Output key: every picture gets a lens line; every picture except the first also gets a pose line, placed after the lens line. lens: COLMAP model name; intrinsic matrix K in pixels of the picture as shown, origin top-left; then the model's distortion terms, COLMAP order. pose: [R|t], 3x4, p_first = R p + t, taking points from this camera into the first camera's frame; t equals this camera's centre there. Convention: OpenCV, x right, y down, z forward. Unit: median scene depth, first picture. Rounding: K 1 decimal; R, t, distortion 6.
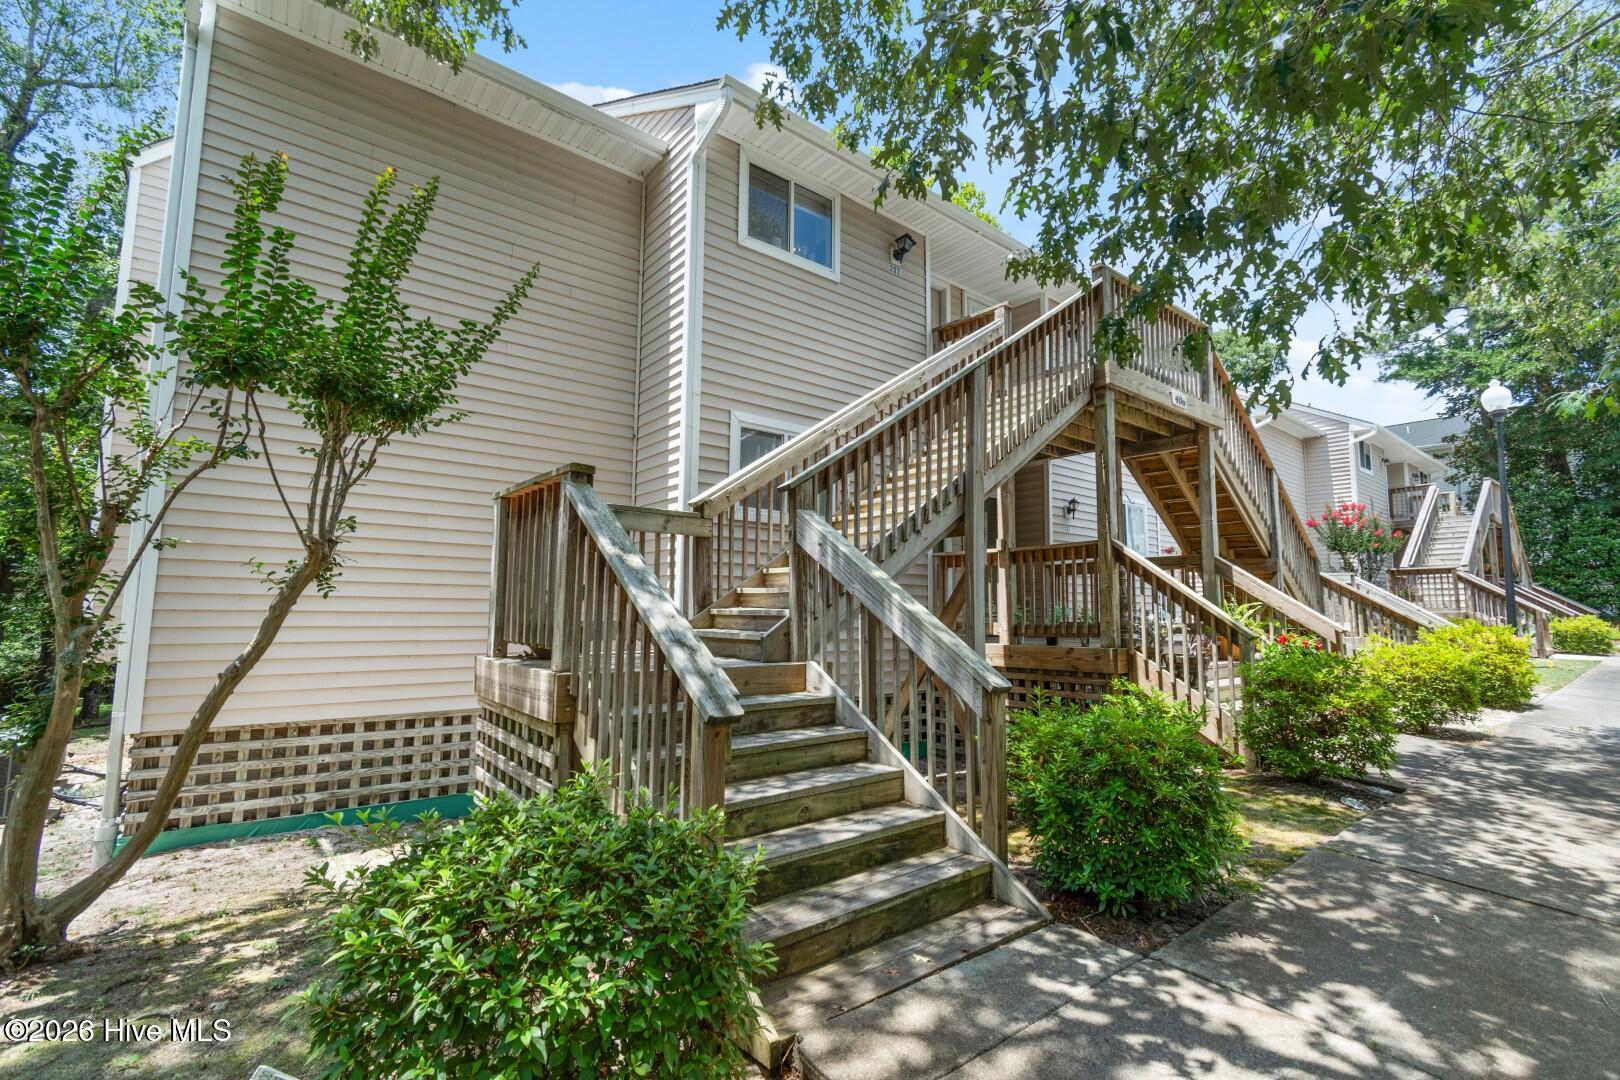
lens RADIAL K [[717.7, 0, 803.4], [0, 717.7, 538.9], [0, 0, 1]] dist [-0.000709, -0.000161]
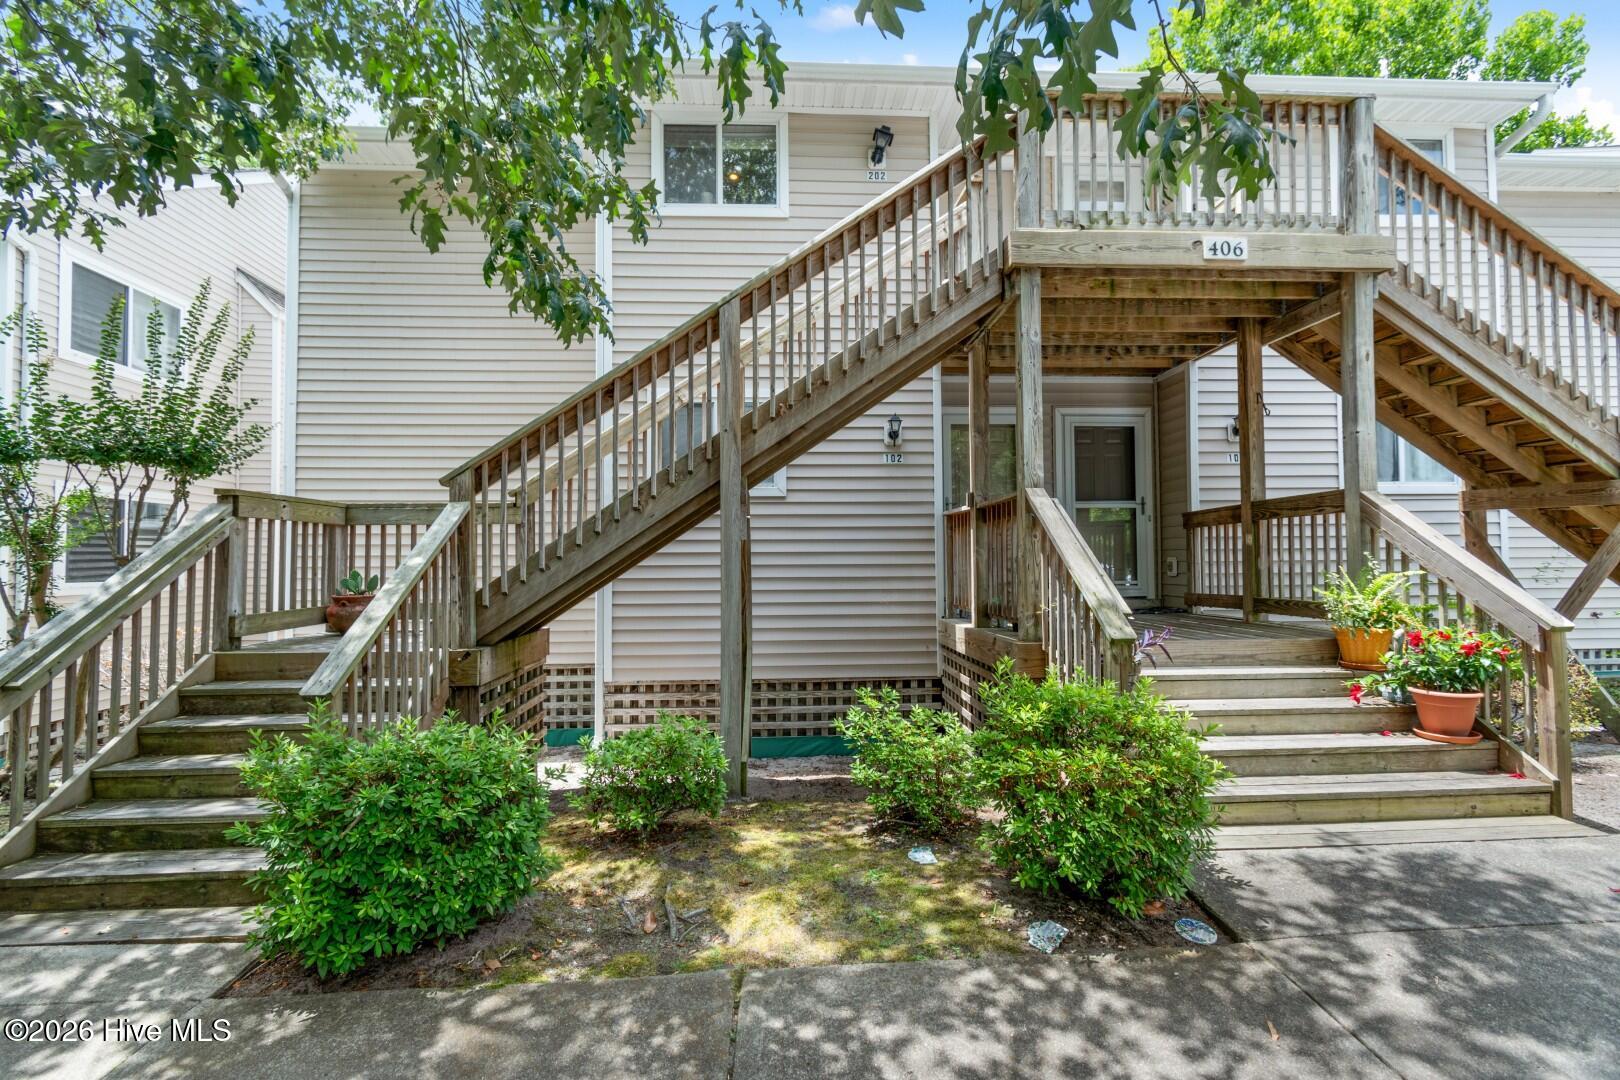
lens RADIAL K [[717.7, 0, 803.4], [0, 717.7, 538.9], [0, 0, 1]] dist [-0.000709, -0.000161]
pose [[0.794291, -0.035197, -0.606517, 0.554448], [0.067582, 0.997243, 0.030633, 0.014511], [0.603767, -0.065321, 0.794480, 0.260447]]
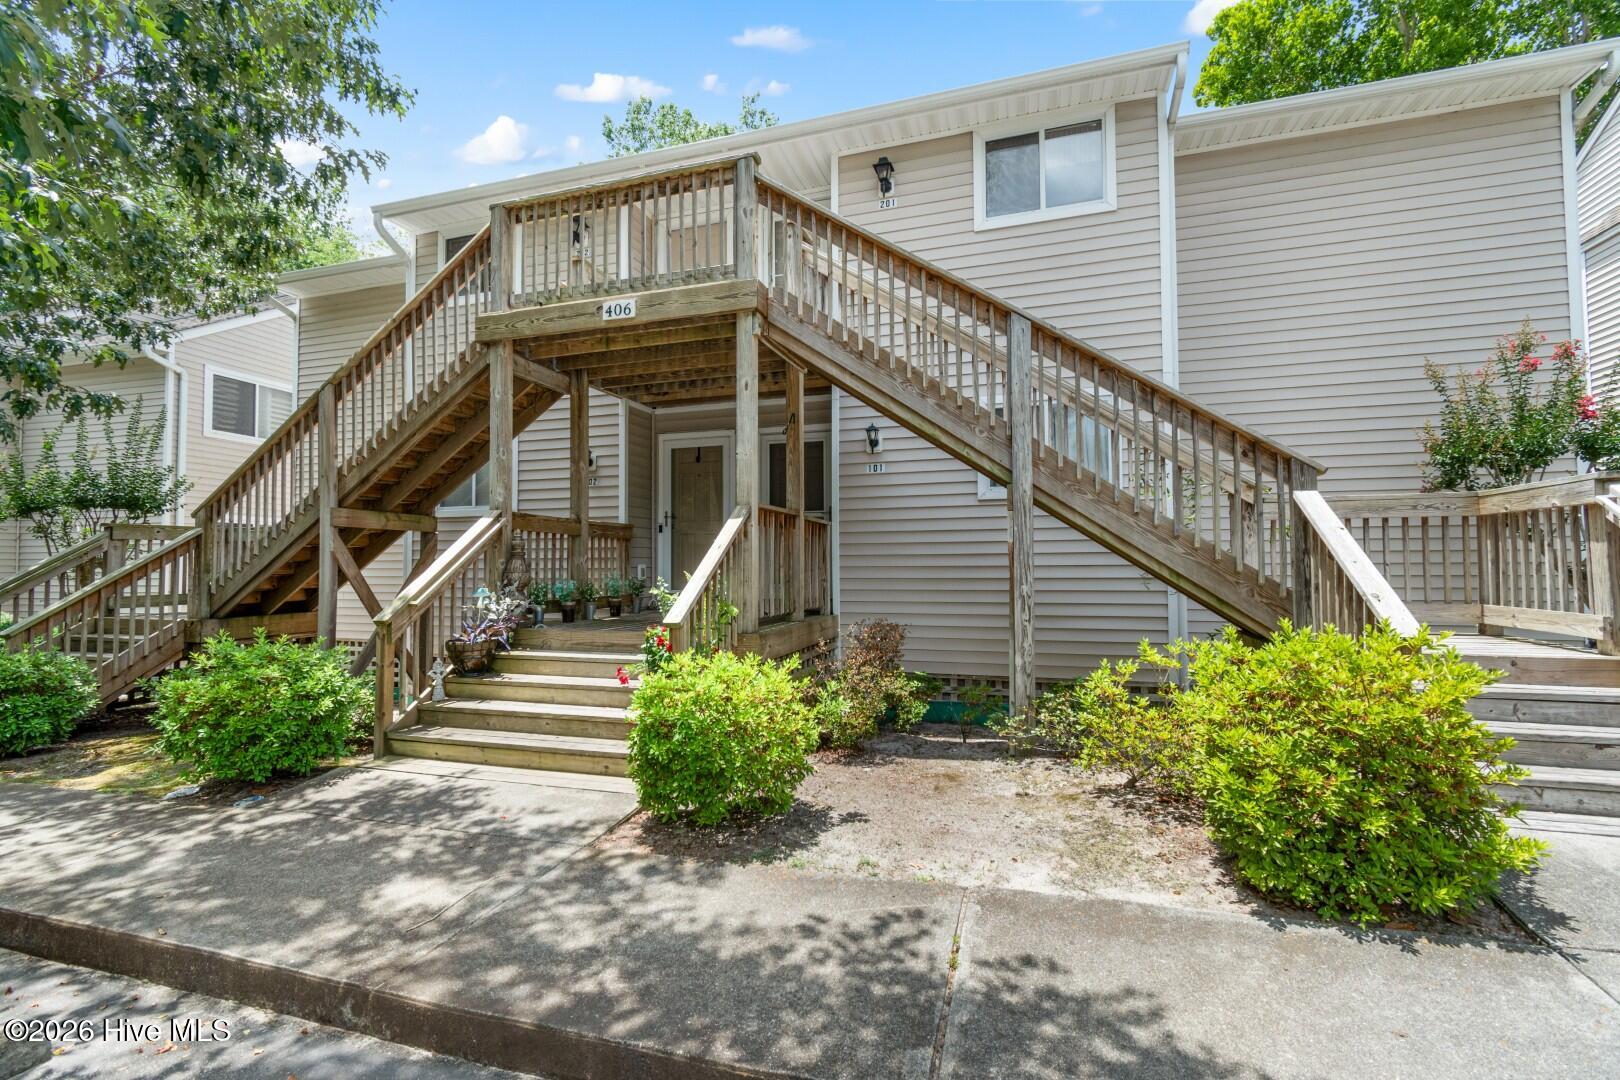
lens RADIAL K [[707.8, 0, 810.0], [0, 707.8, 540.0], [0, 0, 1]] dist [-0.002627, -0.000490]
pose [[0.539895, -0.041104, -0.840728, 1.450906], [0.088094, 0.996081, 0.007872, 0.078824], [0.837110, -0.078313, 0.541400, 0.919873]]
